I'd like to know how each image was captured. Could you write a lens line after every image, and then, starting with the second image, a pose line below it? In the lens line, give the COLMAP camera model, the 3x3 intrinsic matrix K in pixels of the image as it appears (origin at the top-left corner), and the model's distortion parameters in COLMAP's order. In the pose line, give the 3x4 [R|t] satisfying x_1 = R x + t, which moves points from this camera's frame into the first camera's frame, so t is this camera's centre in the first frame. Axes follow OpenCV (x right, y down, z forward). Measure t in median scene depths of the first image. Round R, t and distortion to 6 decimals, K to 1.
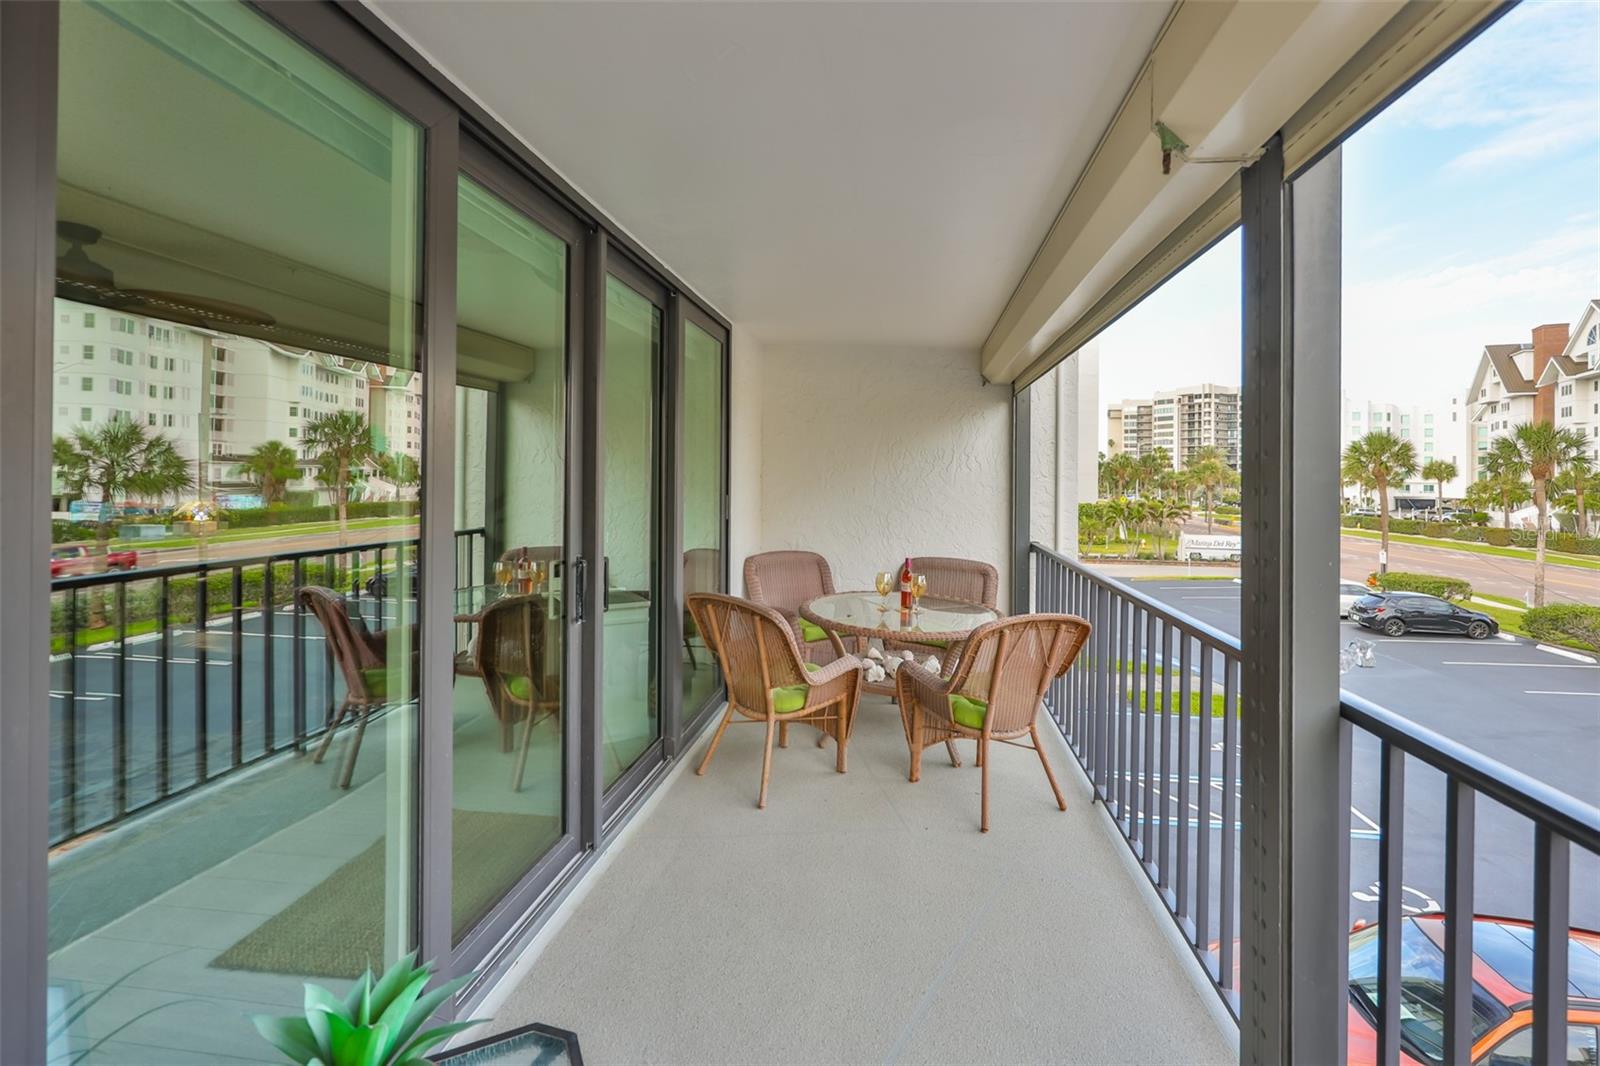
lens RADIAL K [[696.8, 0, 814.2], [0, 696.8, 515.0], [0, 0, 1]] dist [-0.004259, -0.000302]
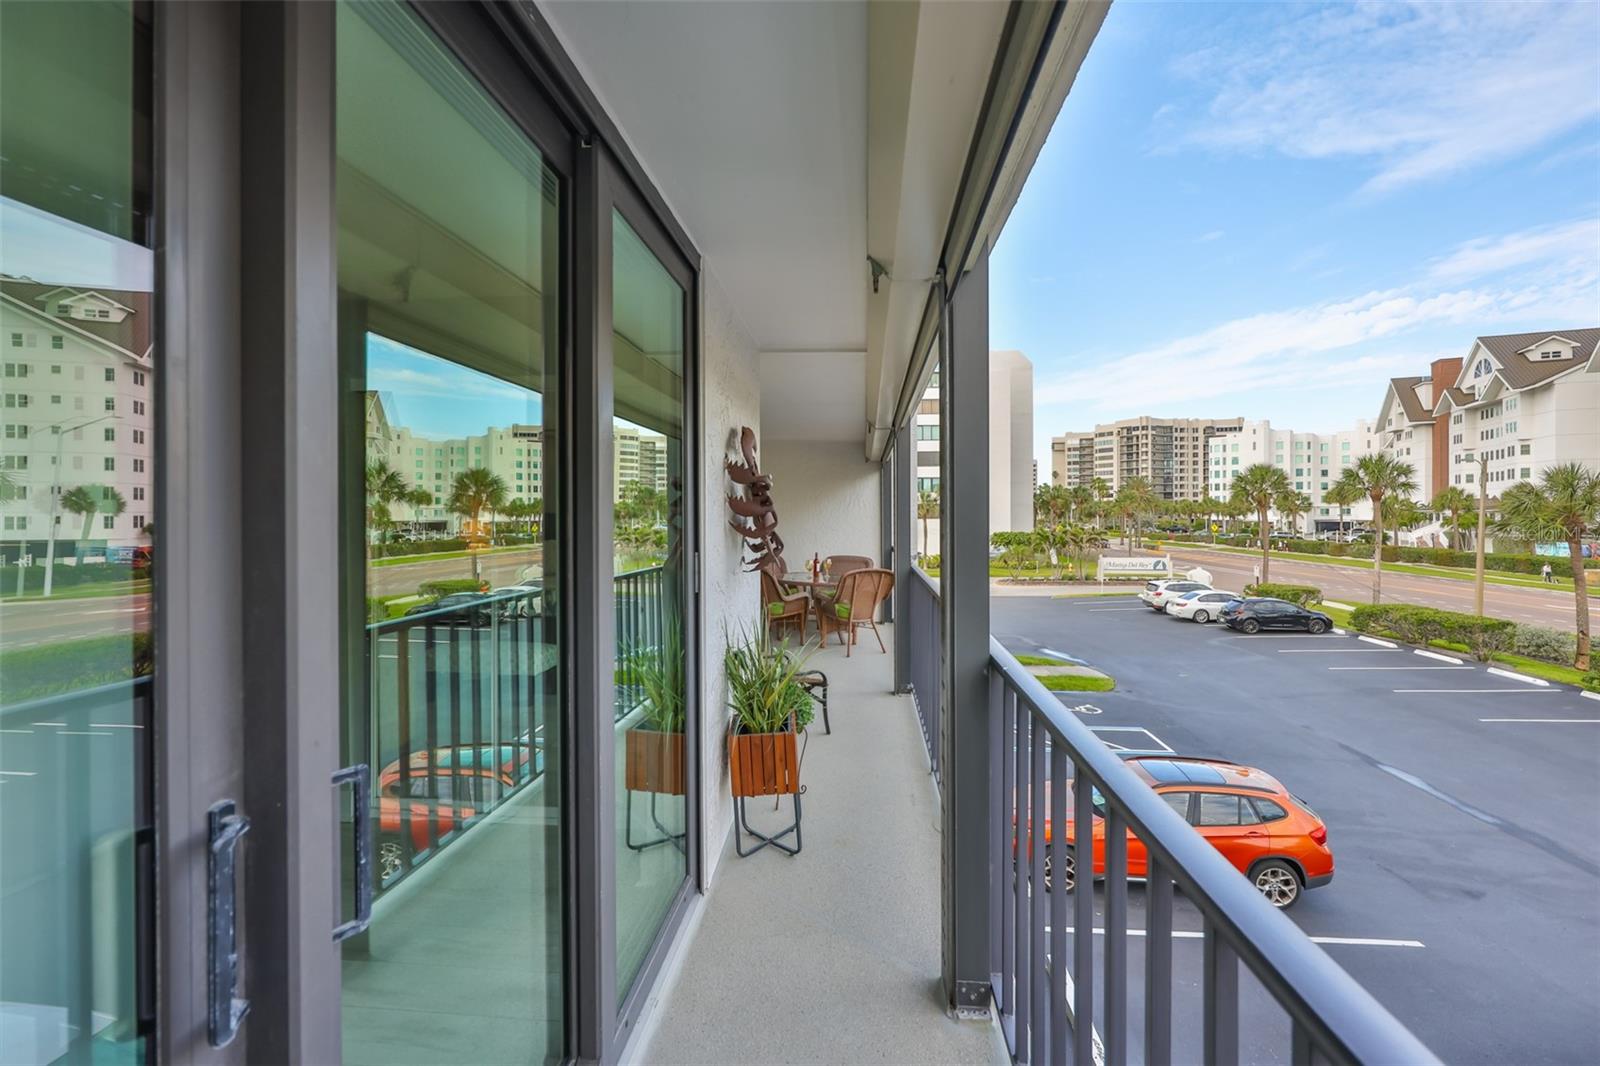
lens RADIAL K [[696.8, 0, 814.2], [0, 696.8, 515.0], [0, 0, 1]] dist [-0.004259, -0.000302]
pose [[0.997785, -0.021444, 0.062968, -0.001315], [0.024653, 0.998412, -0.050646, 0.005313], [-0.061782, 0.052087, 0.996730, -0.100545]]
